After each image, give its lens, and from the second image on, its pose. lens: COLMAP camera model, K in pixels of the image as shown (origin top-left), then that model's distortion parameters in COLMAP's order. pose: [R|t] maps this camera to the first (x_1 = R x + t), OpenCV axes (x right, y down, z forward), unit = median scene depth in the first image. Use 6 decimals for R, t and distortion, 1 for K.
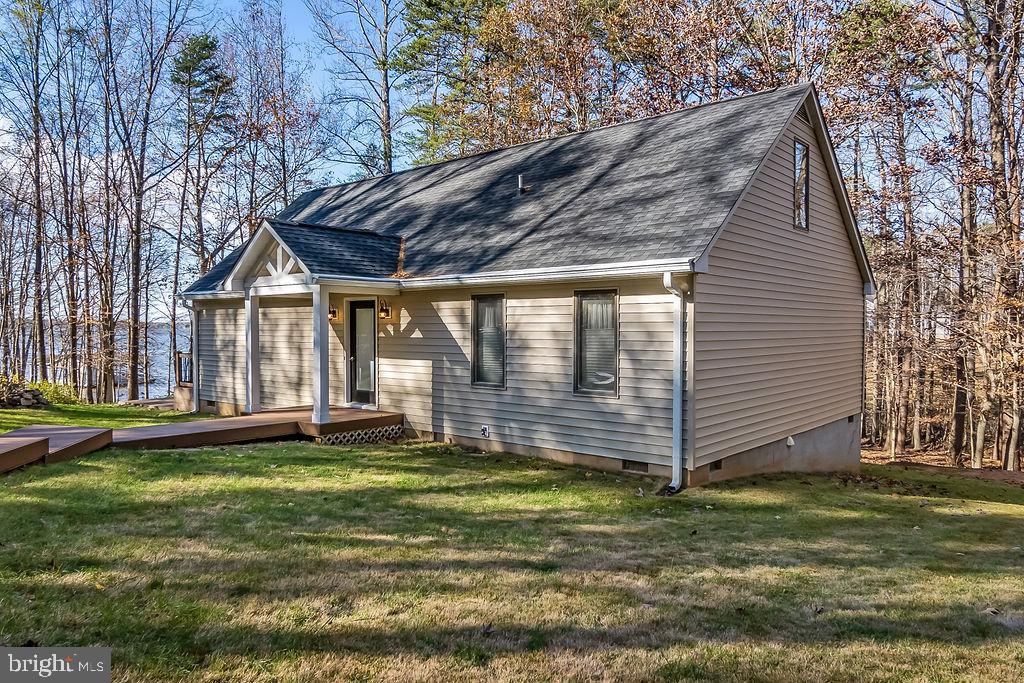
lens RADIAL K [[687.5, 0, 512.0], [0, 687.5, 341.5], [0, 0, 1]] dist [-0.007158, -0.001039]
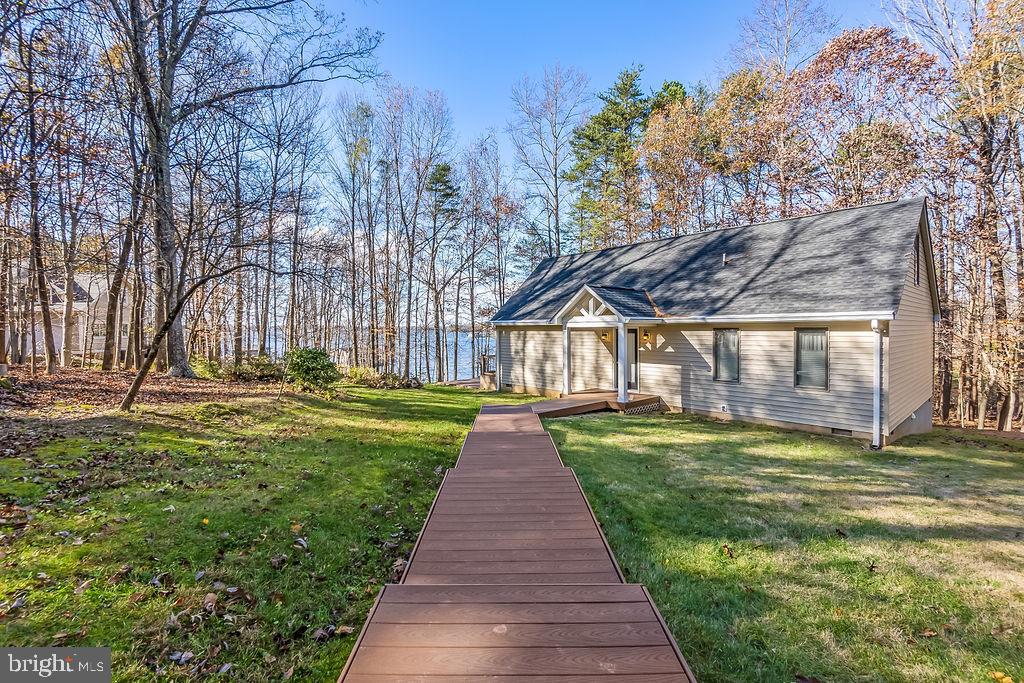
lens RADIAL K [[448.4, 0, 536.0], [0, 448.4, 318.2], [0, 0, 1]] dist [0.002297, -0.000028]
pose [[0.997163, -0.000513, -0.075264, -0.407194], [-0.003142, 0.998822, -0.048432, -0.035599], [0.075201, 0.048531, 0.995987, -0.142068]]
